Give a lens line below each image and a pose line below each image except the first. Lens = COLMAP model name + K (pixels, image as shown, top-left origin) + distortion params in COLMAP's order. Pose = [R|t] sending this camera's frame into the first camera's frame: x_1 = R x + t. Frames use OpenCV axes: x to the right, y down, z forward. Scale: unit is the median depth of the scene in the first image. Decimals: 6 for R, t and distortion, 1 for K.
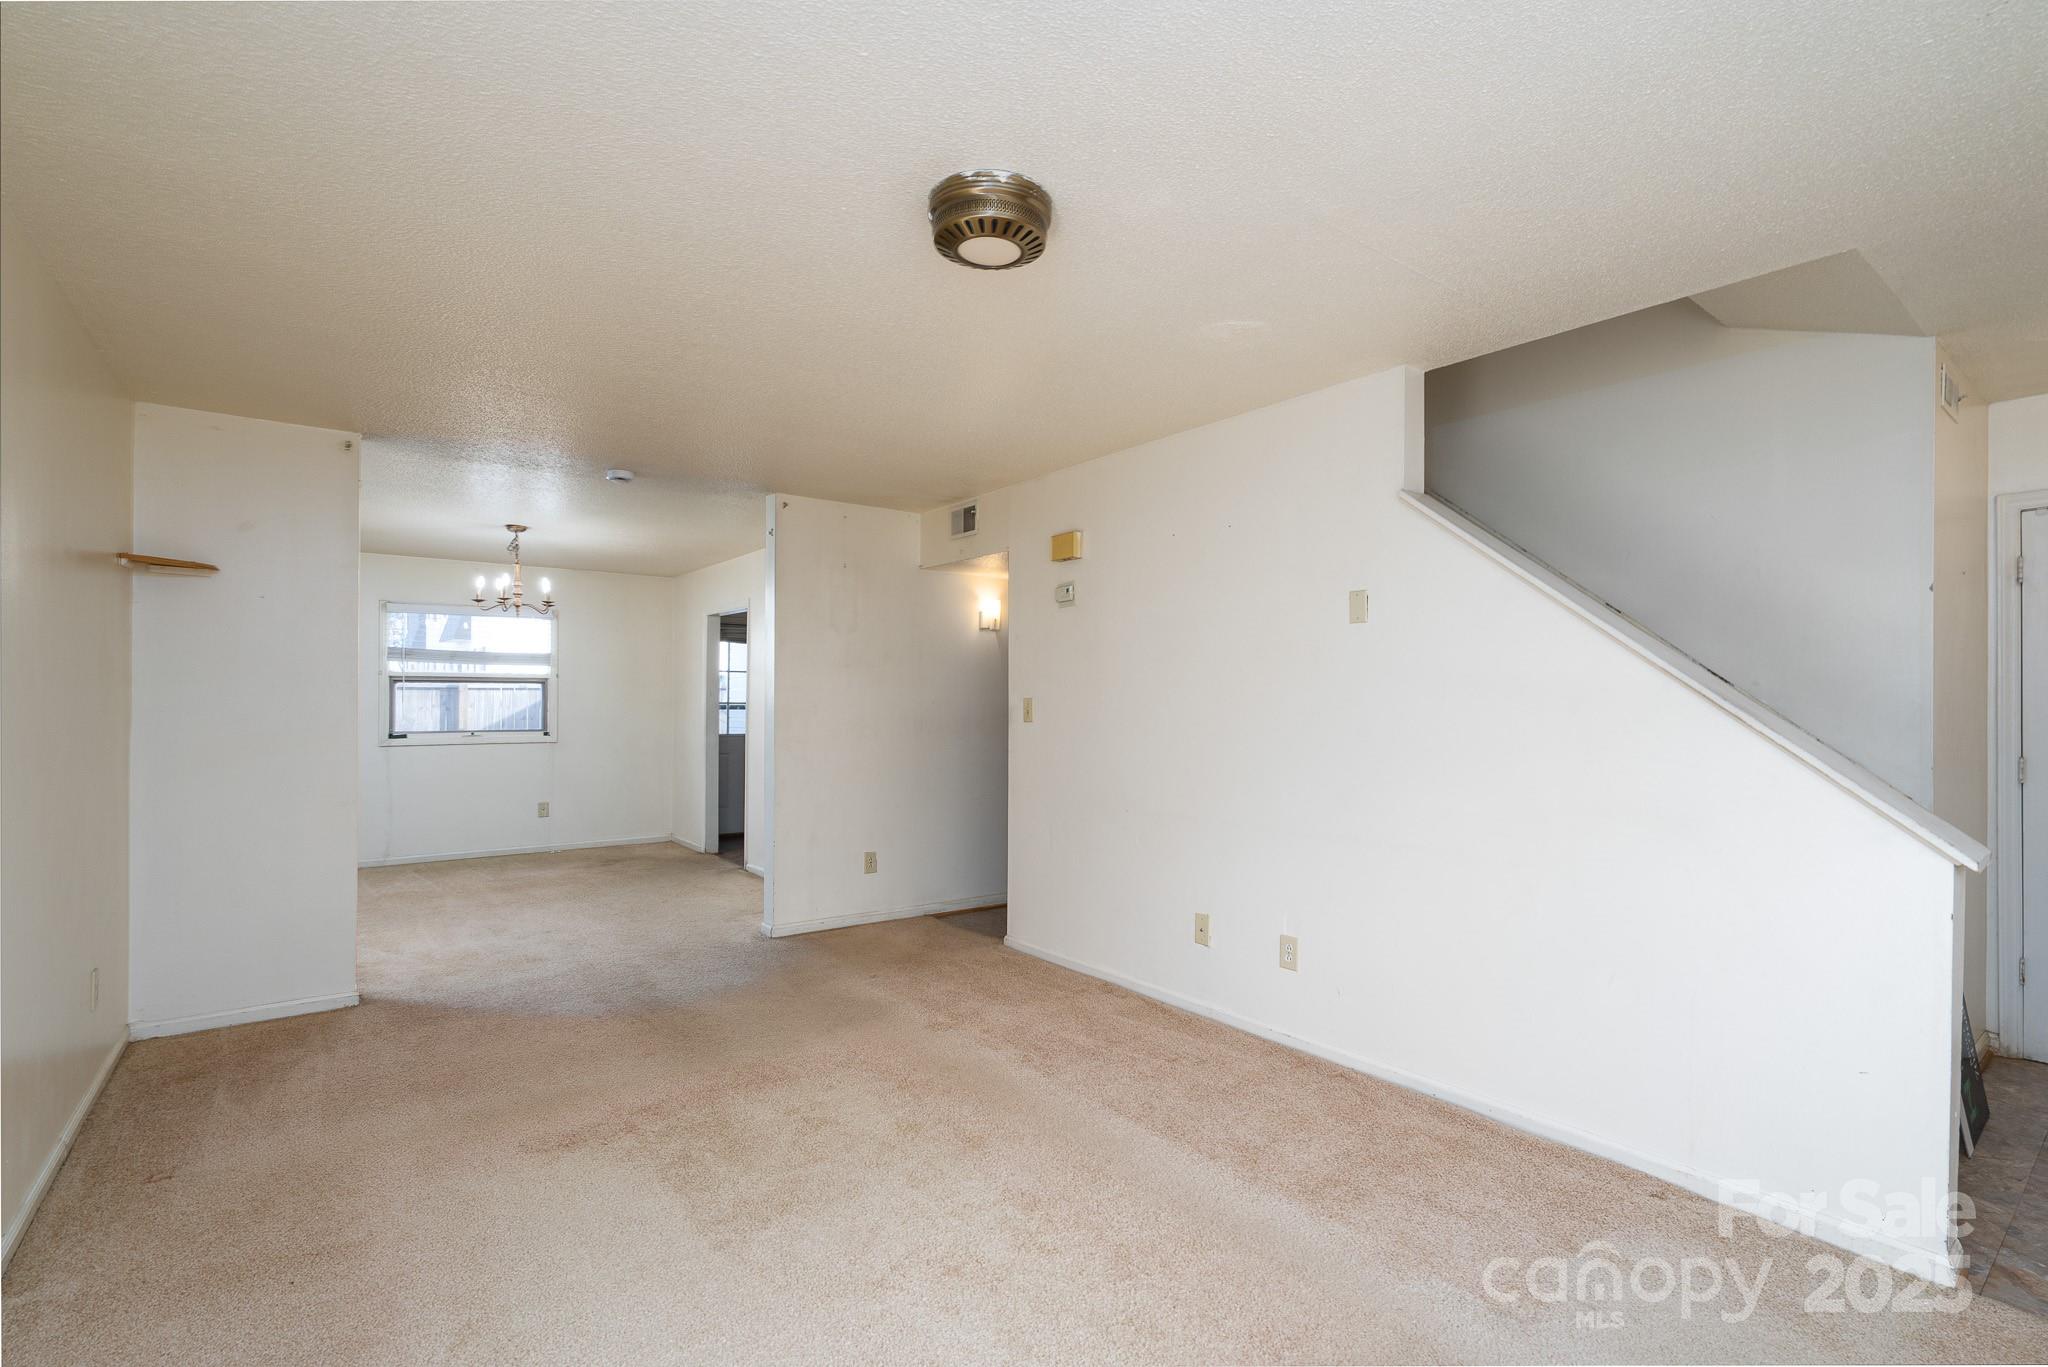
lens RADIAL K [[917.2, 0, 1009.1], [0, 917.2, 694.3], [0, 0, 1]] dist [-0.004224, 0.001922]
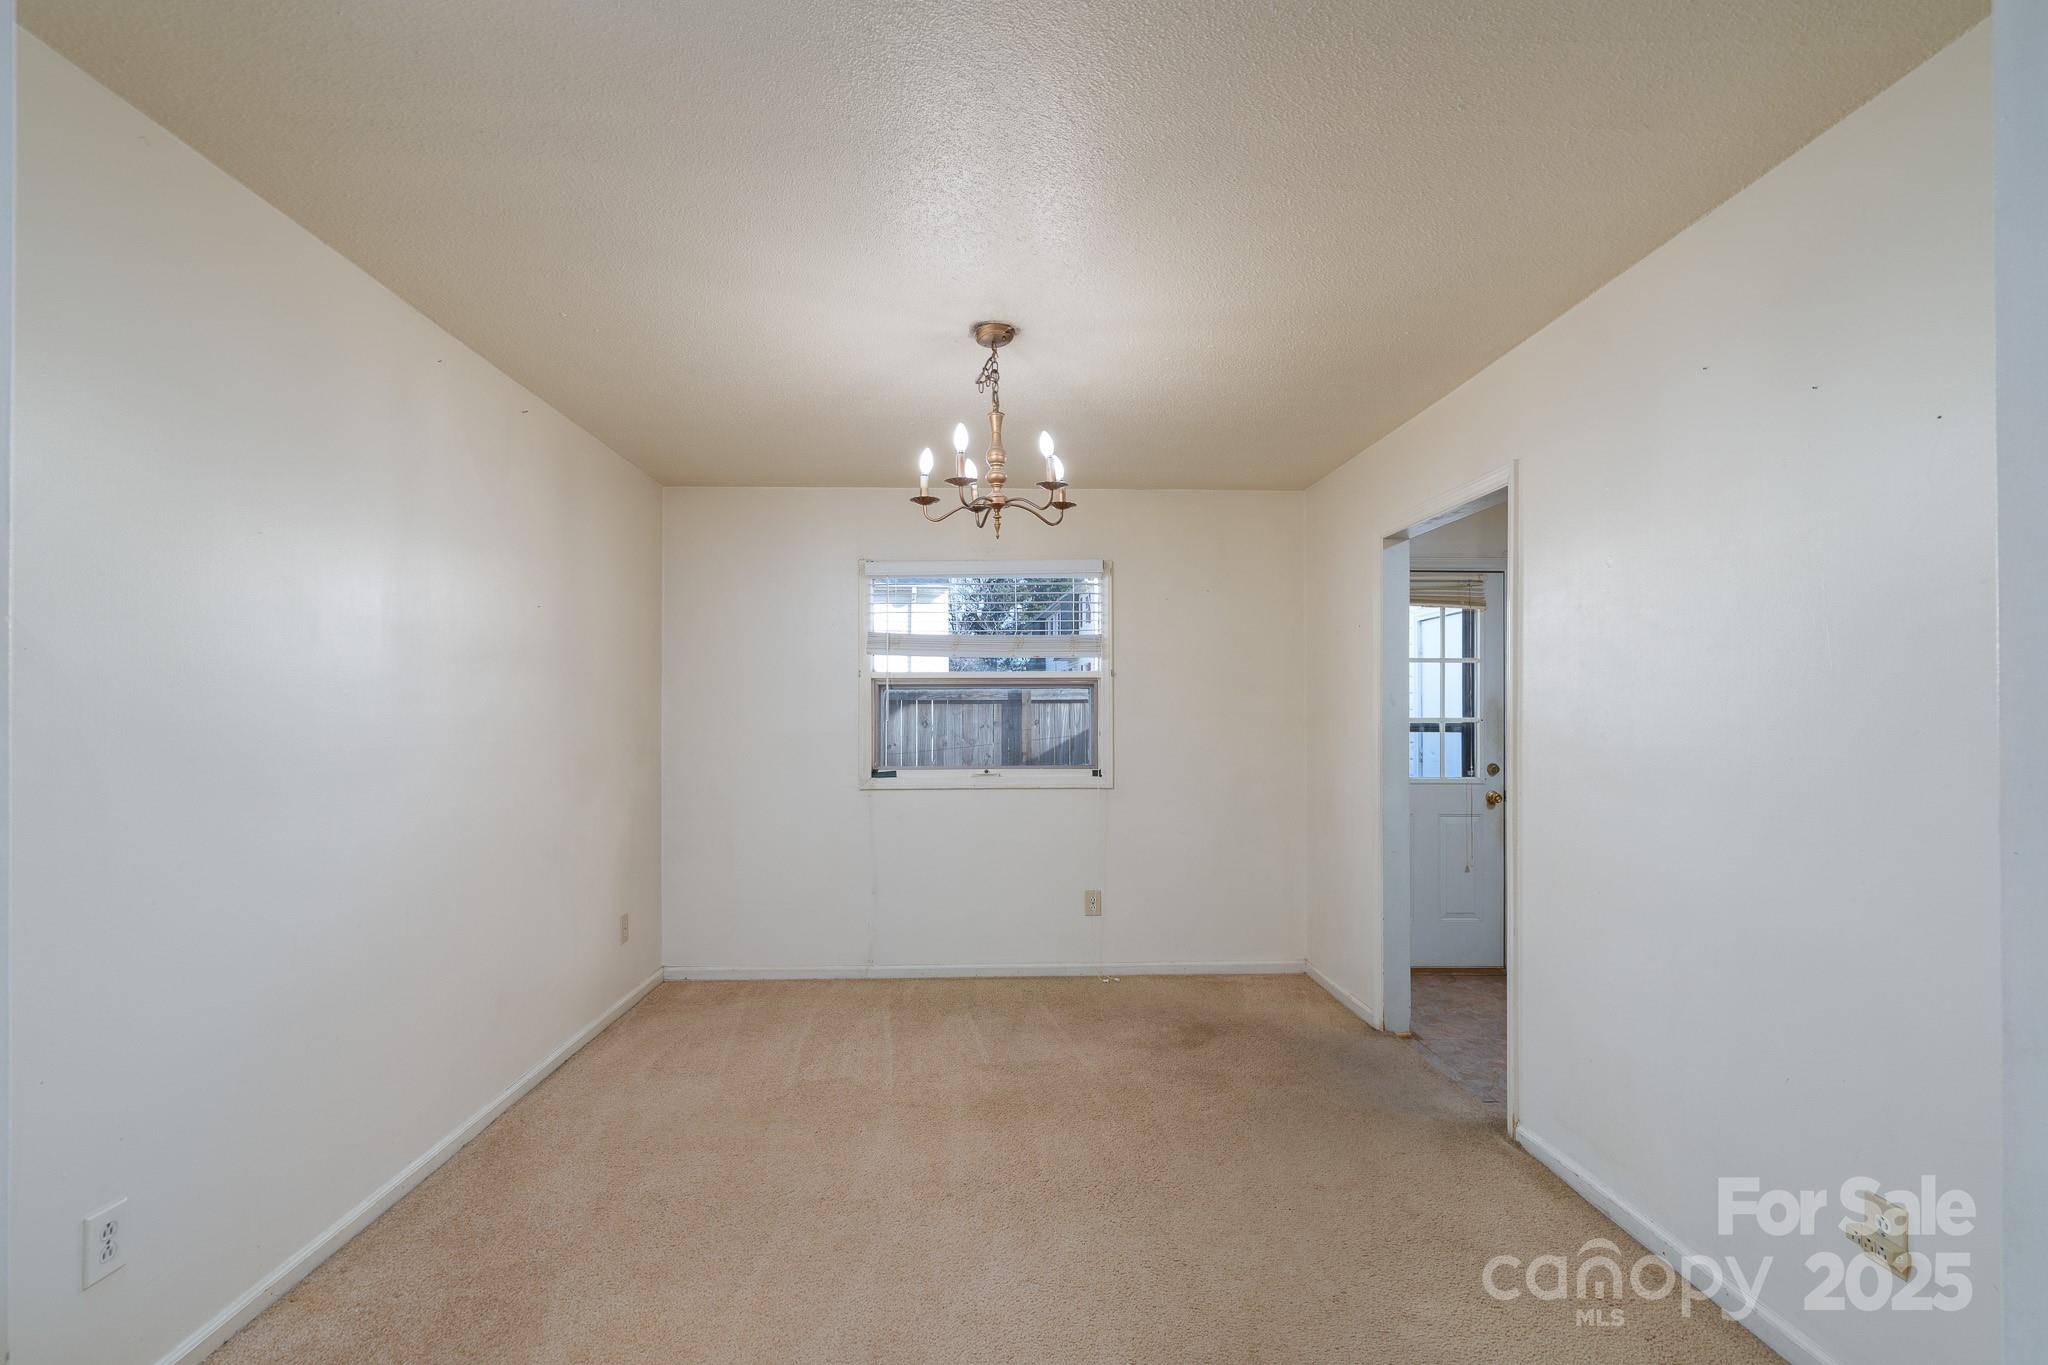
lens RADIAL K [[917.2, 0, 1023.2], [0, 917.2, 700.7], [0, 0, 1]] dist [-0.004224, 0.001922]
pose [[0.821344, -0.013073, -0.570283, -0.268337], [0.007324, 0.999897, -0.012373, 0.004537], [0.570386, 0.005985, 0.821355, 0.632571]]
